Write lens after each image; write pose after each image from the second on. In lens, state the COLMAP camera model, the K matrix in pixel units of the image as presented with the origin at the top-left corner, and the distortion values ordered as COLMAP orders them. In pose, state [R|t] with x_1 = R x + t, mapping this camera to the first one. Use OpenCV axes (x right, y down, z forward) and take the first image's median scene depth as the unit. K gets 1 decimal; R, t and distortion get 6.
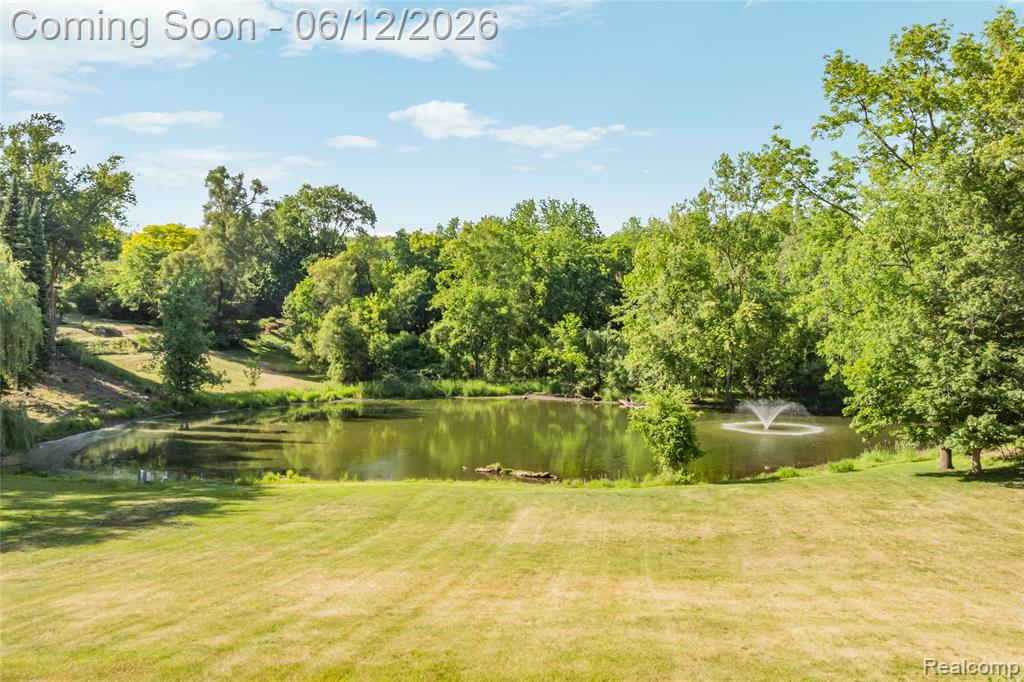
lens RADIAL K [[896.9, 0, 515.6], [0, 896.9, 342.0], [0, 0, 1]] dist [0.016828, -0.018298]
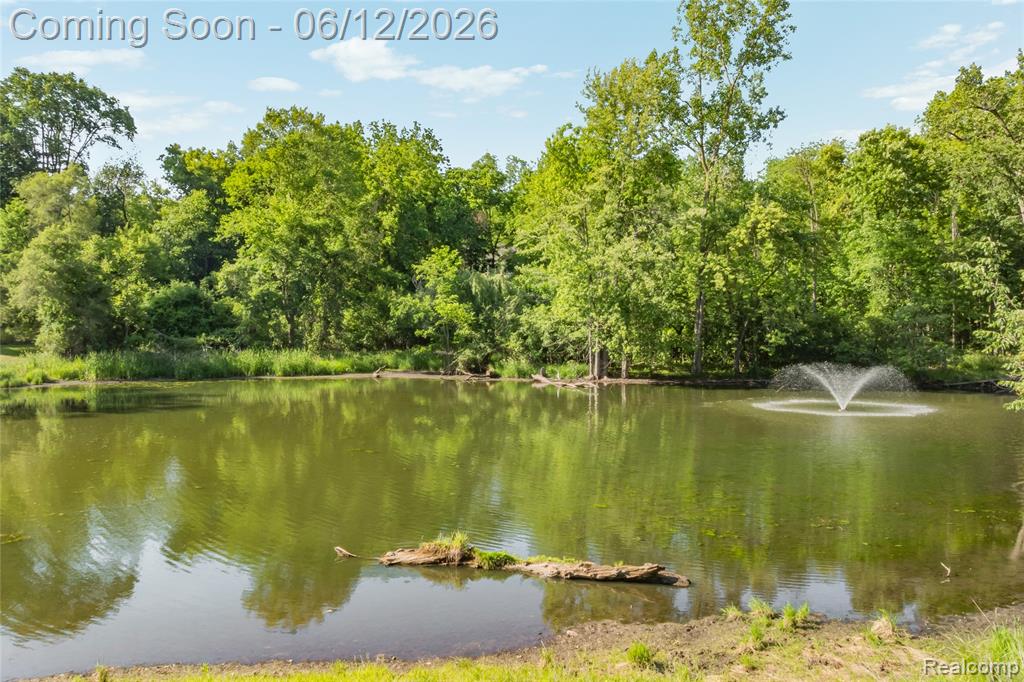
lens RADIAL K [[896.9, 0, 506.8], [0, 896.9, 341.8], [0, 0, 1]] dist [0.016828, -0.018298]
pose [[0.976986, -0.004895, 0.213247, -0.033197], [0.004669, 0.999988, 0.001565, 0.036708], [-0.213252, -0.000533, 0.976997, 0.356912]]
